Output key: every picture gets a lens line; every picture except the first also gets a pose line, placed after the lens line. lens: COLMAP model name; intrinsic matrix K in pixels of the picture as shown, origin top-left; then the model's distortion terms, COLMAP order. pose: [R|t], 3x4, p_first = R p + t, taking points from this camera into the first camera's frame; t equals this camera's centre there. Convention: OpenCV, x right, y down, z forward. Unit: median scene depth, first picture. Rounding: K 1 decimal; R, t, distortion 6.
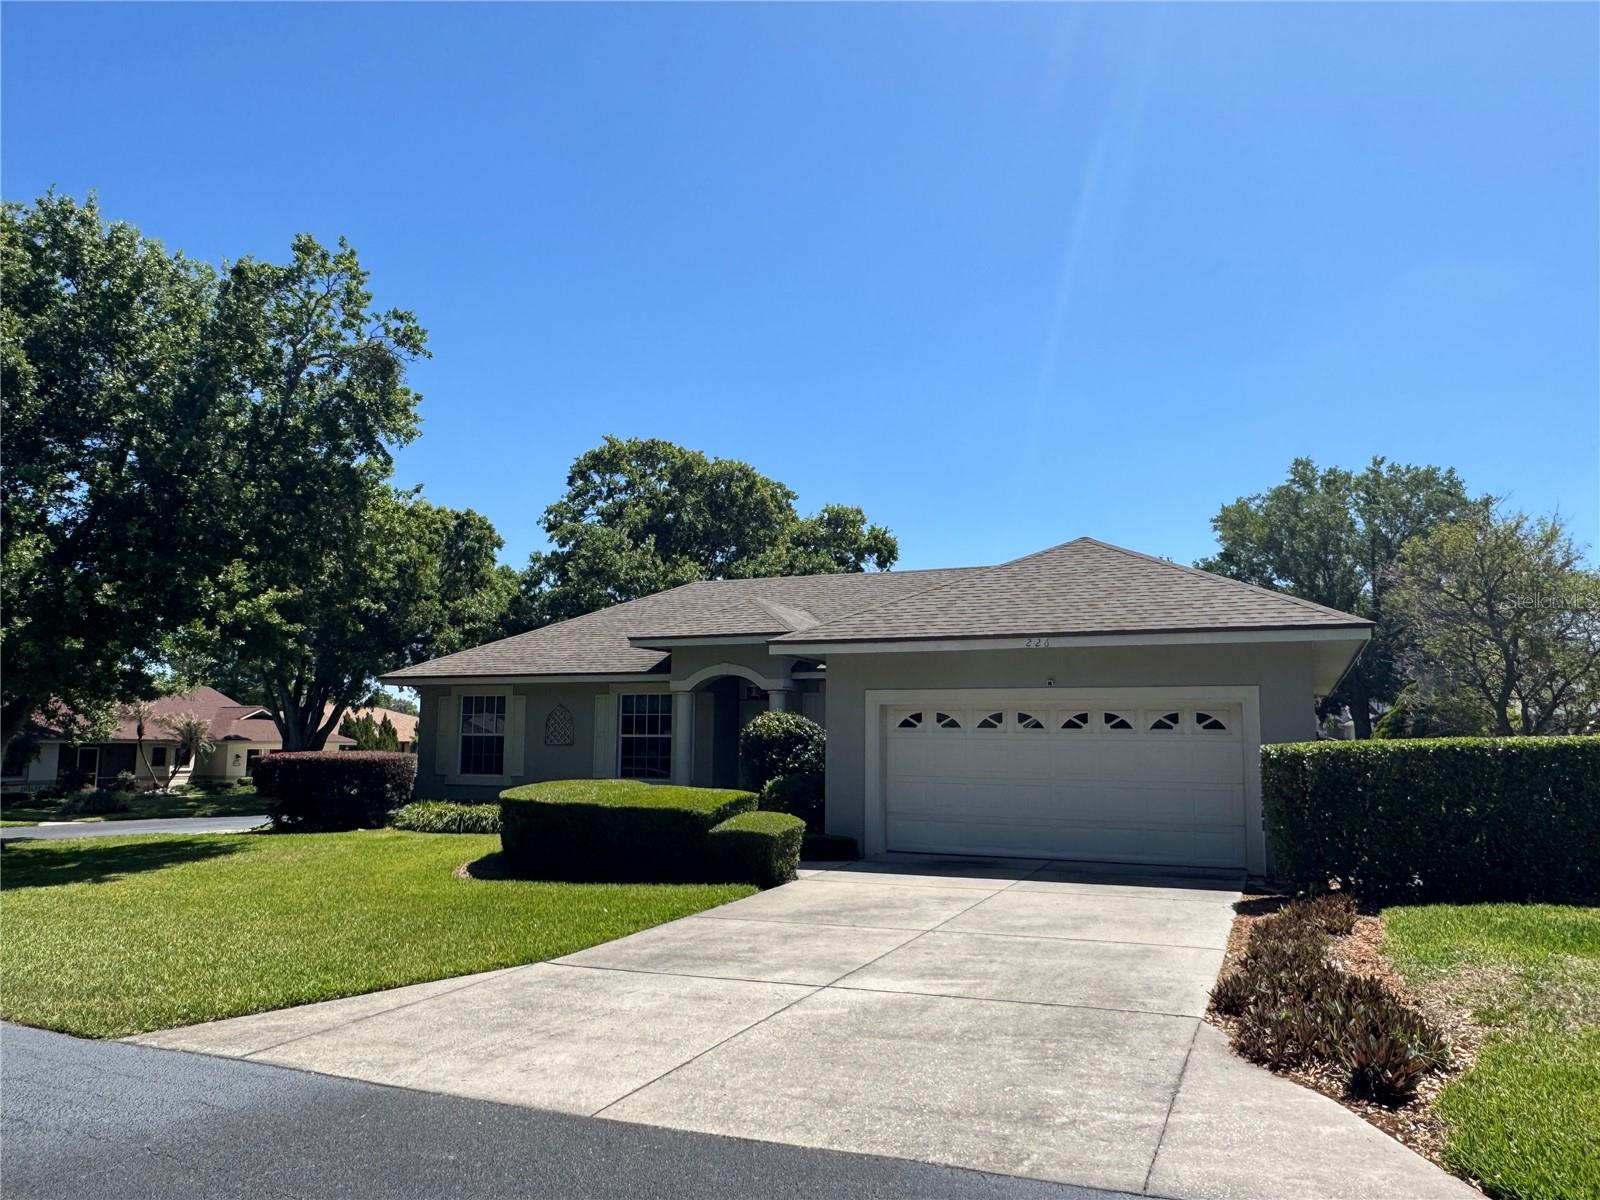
lens RADIAL K [[1126.9, 0, 806.3], [0, 1126.9, 614.8], [0, 0, 1]] dist [0.020169, -0.000765]
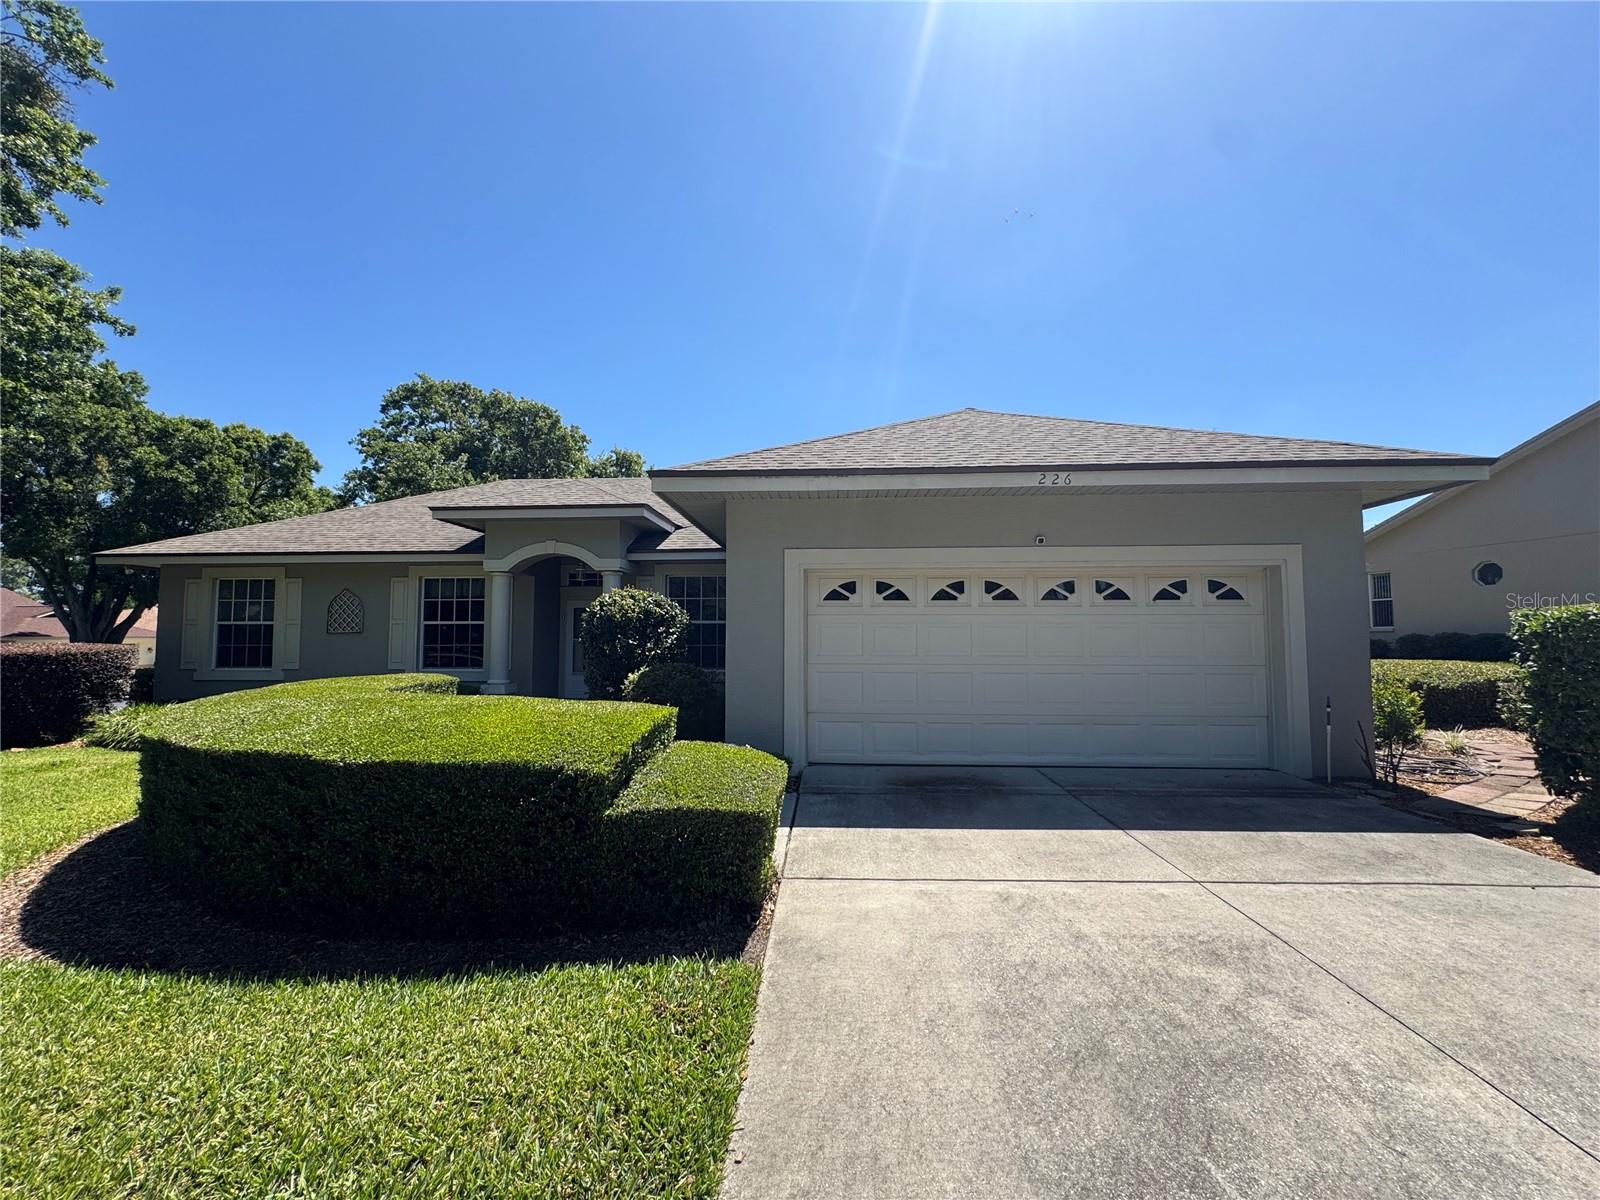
lens RADIAL K [[642.0, 0, 804.0], [0, 642.0, 600.1], [0, 0, 1]] dist [-0.002921, 0.001360]
pose [[0.938556, 0.009689, 0.344992, -0.051683], [-0.029656, 0.998173, 0.052644, 0.050105], [-0.343852, -0.059641, 0.937128, 0.389069]]
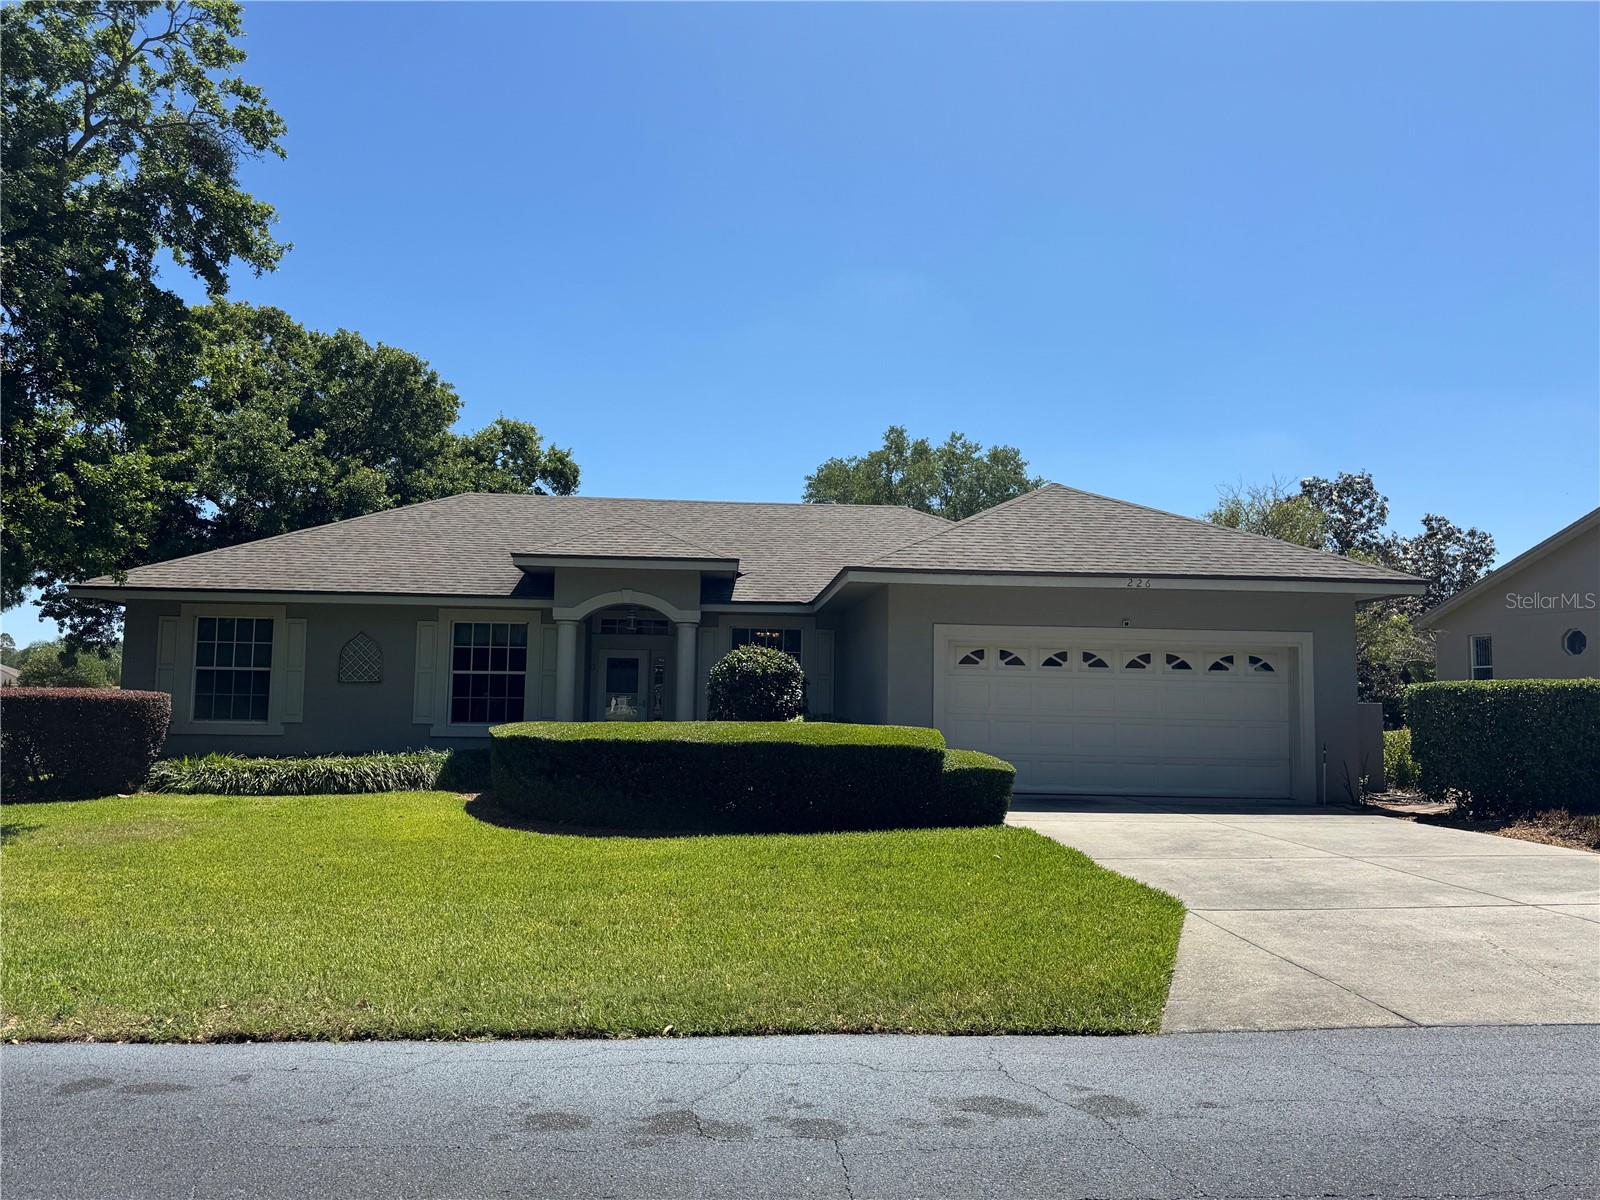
lens RADIAL K [[1183.5, 0, 804.3], [0, 1183.5, 604.5], [0, 0, 1]] dist [0.061526, -0.013629]
pose [[0.887371, 0.044015, 0.458950, -0.323860], [-0.060505, 0.997941, 0.021281, 0.023208], [-0.457069, -0.046653, 0.888207, 0.108922]]
